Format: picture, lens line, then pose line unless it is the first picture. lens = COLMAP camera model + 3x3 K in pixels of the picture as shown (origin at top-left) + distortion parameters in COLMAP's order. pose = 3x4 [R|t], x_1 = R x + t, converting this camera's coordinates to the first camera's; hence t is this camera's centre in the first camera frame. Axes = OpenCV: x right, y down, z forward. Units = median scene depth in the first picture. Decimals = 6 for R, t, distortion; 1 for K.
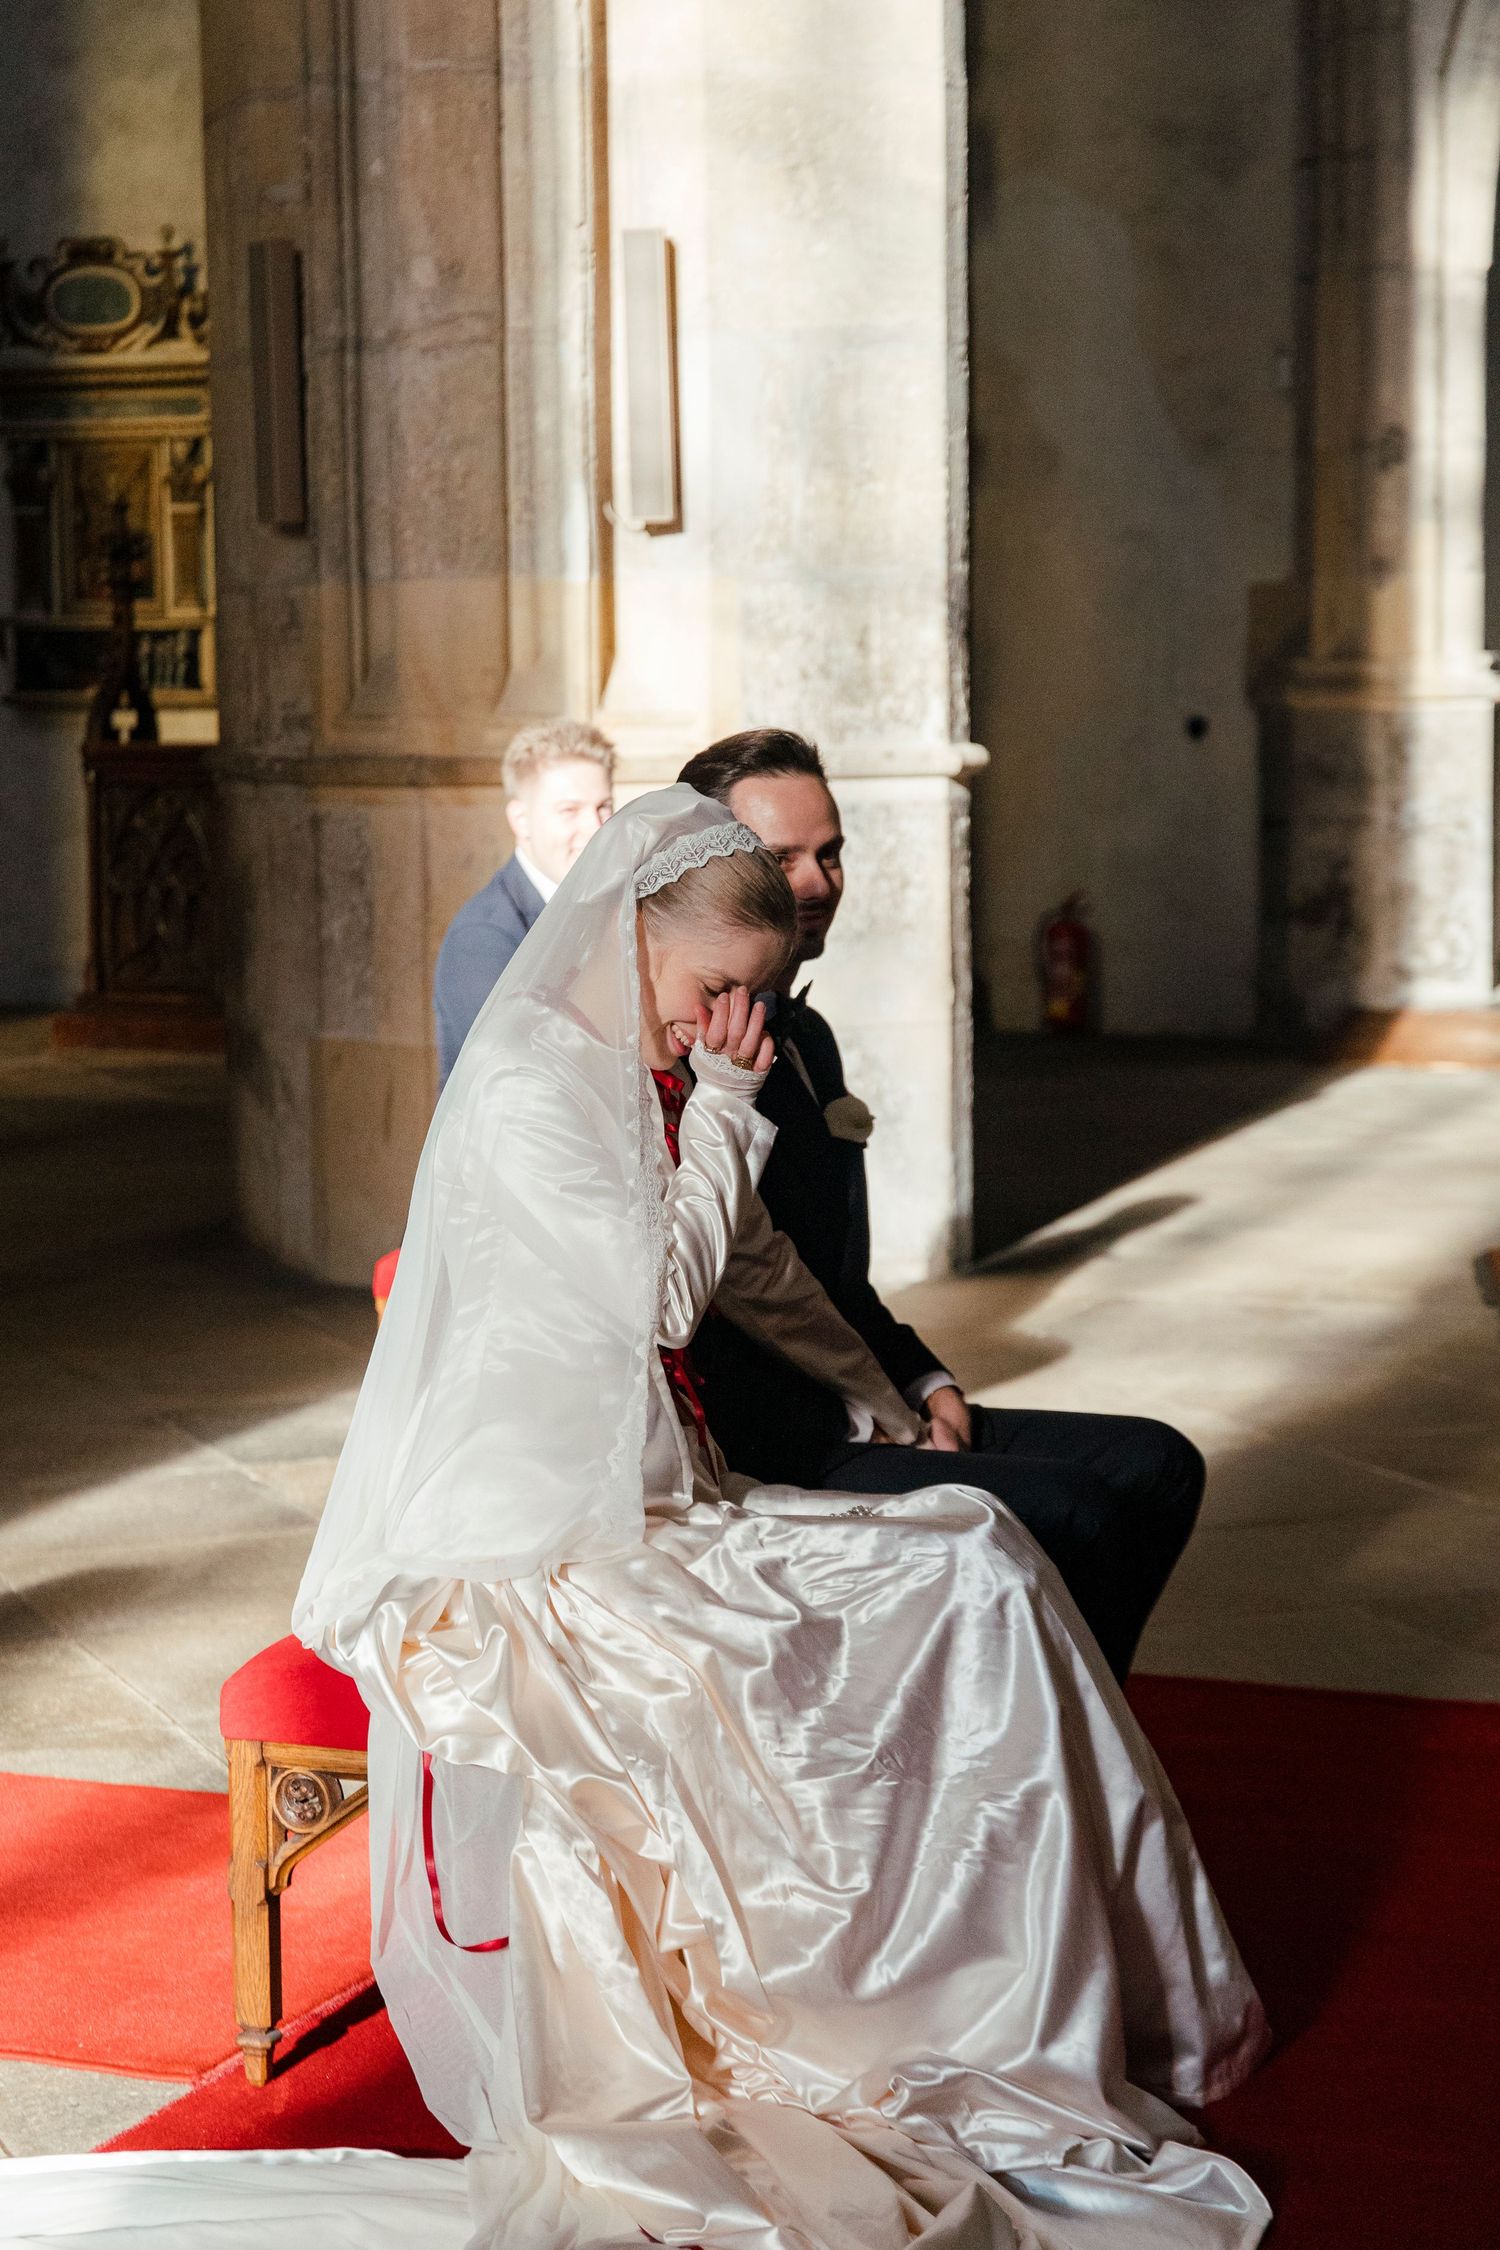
lens RADIAL K [[4480.6, 0, 749.9], [0, 4480.6, 1128.6], [0, 0, 1]] dist [0.068897, 0.000000]
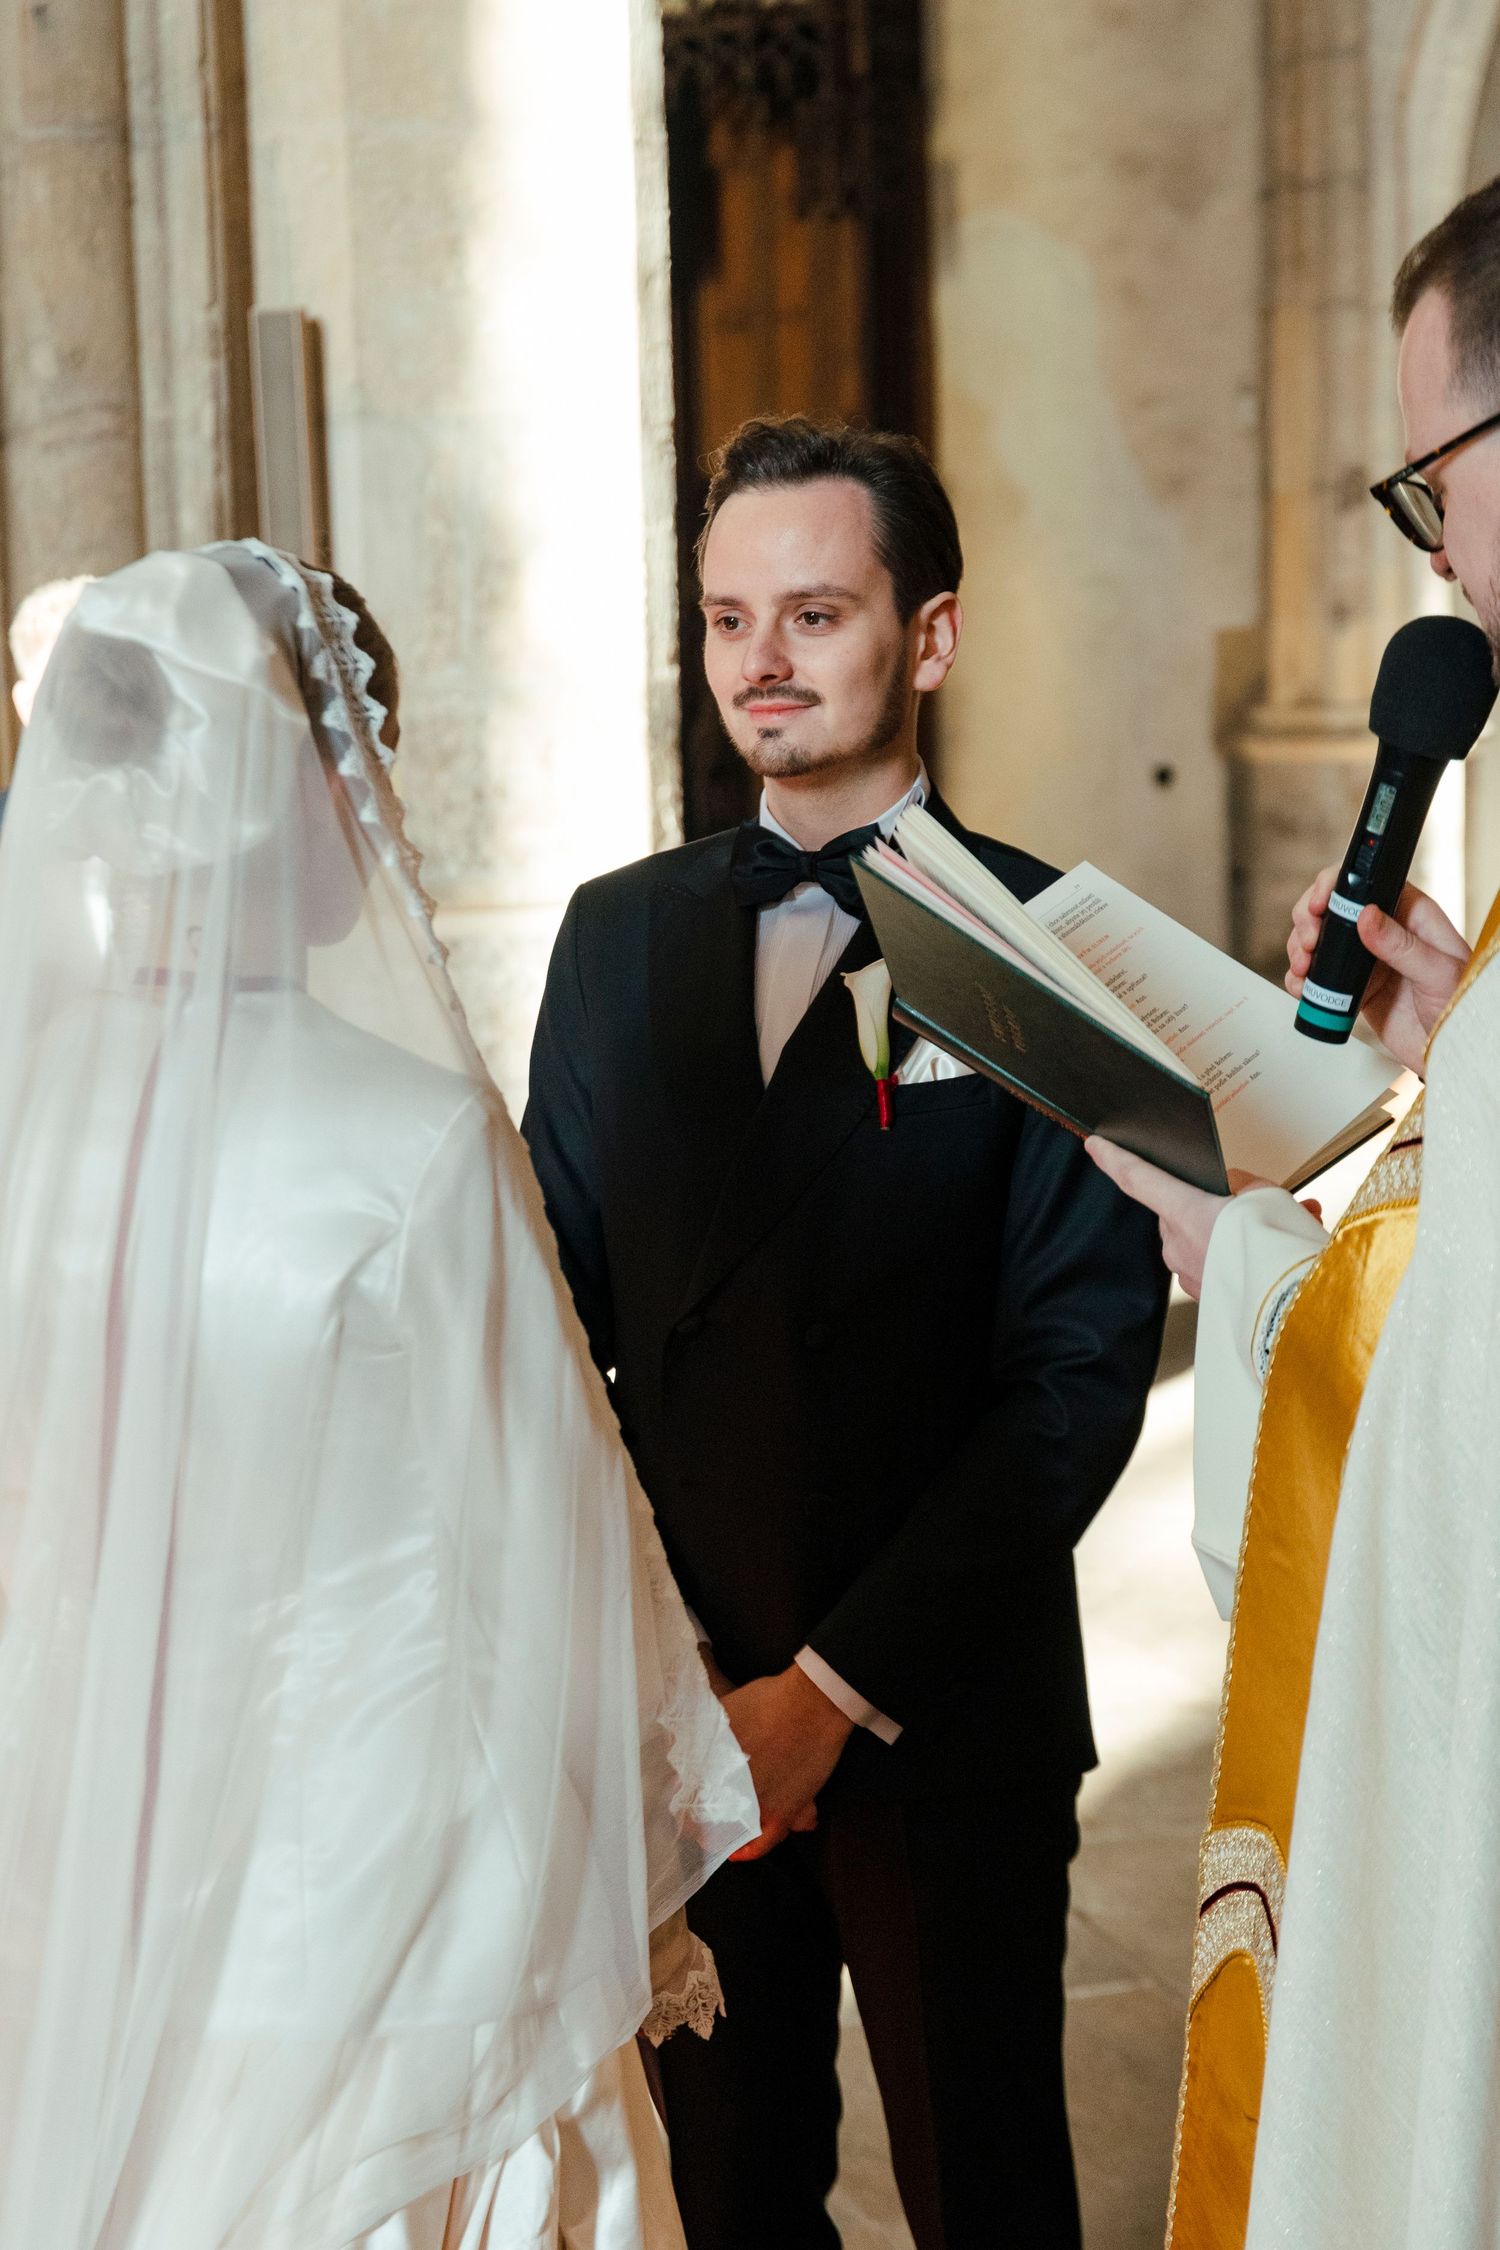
lens RADIAL K [[4020.2, 0, 749.9], [0, 4020.2, 1126.8], [0, 0, 1]] dist [0.051144, 0.000000]
pose [[0.995887, 0.000703, -0.090603, 0.092898], [0.001312, 0.999753, 0.022178, -0.034134], [0.090597, -0.022206, 0.995640, 0.124296]]
